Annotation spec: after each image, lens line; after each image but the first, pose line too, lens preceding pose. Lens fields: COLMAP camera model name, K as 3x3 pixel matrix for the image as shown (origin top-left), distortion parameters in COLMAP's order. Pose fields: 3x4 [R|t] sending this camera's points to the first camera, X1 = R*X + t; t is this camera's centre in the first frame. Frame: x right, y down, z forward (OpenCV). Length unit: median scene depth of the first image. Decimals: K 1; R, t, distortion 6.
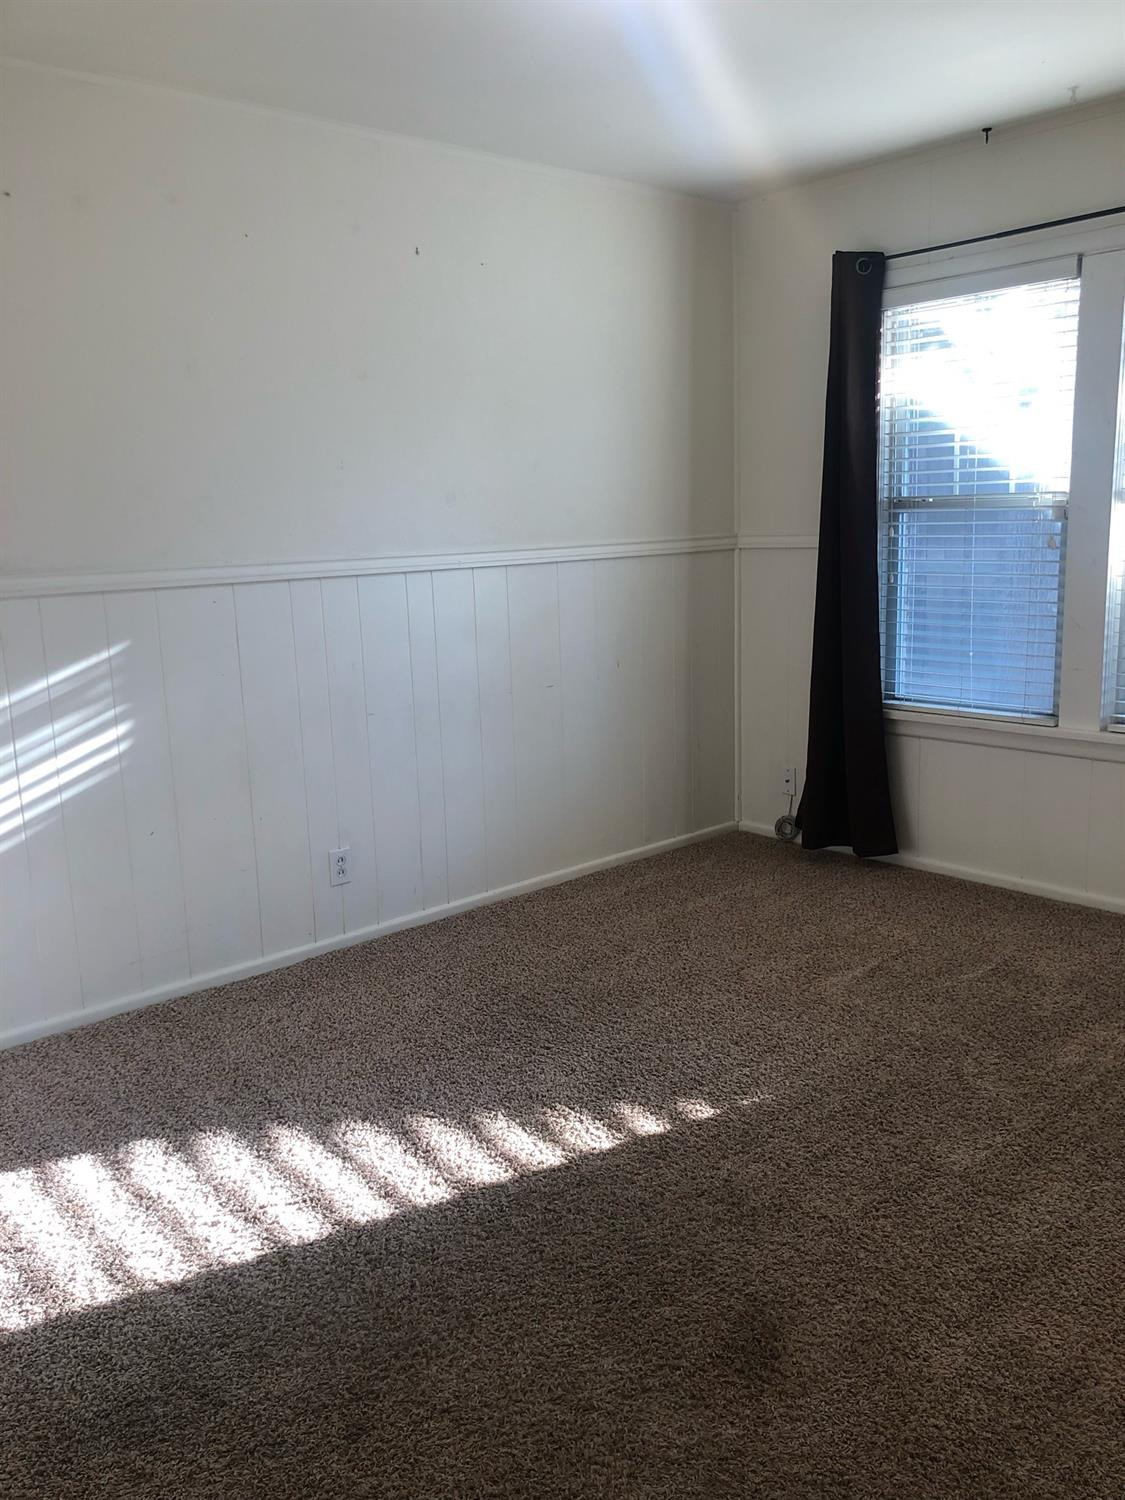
lens RADIAL K [[1228.4, 0, 581.6], [0, 1228.4, 742.0], [0, 0, 1]] dist [0.054866, -0.070283]
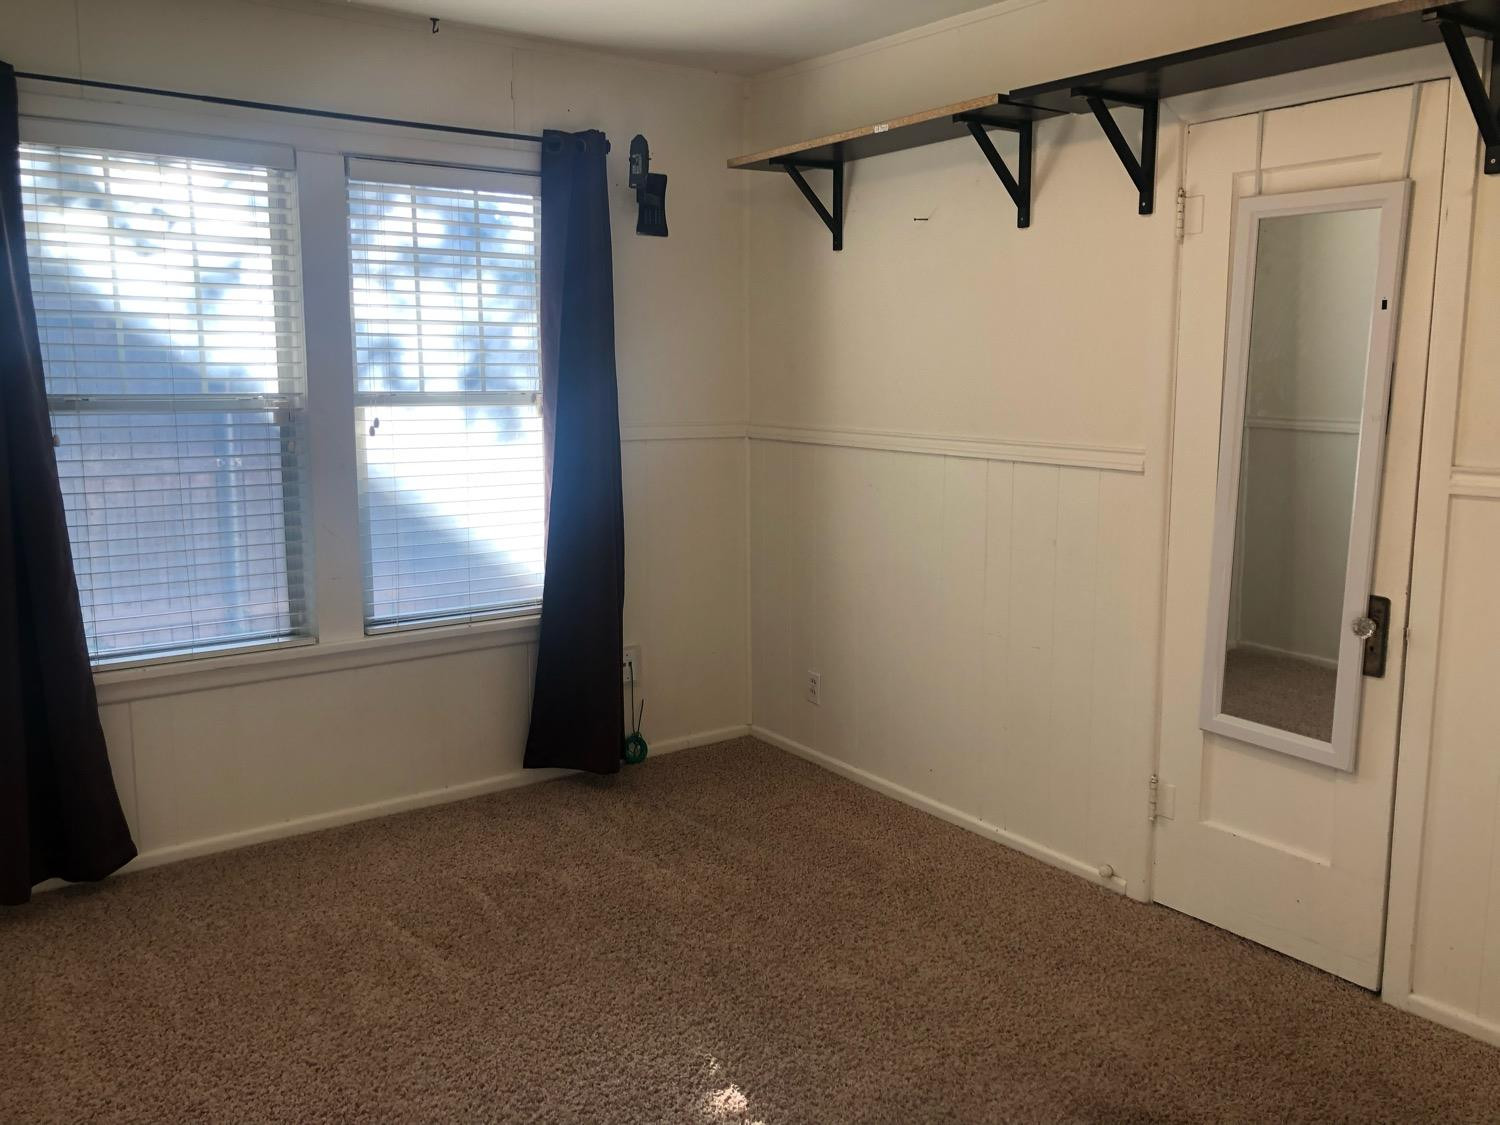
lens RADIAL K [[1228.4, 0, 740.7], [0, 1228.4, 550.1], [0, 0, 1]] dist [0.054866, -0.070283]
pose [[0.107385, -0.104884, 0.988670, -0.472953], [0.182646, 0.979577, 0.084082, -0.097225], [-0.977297, 0.171547, 0.124349, 0.540022]]
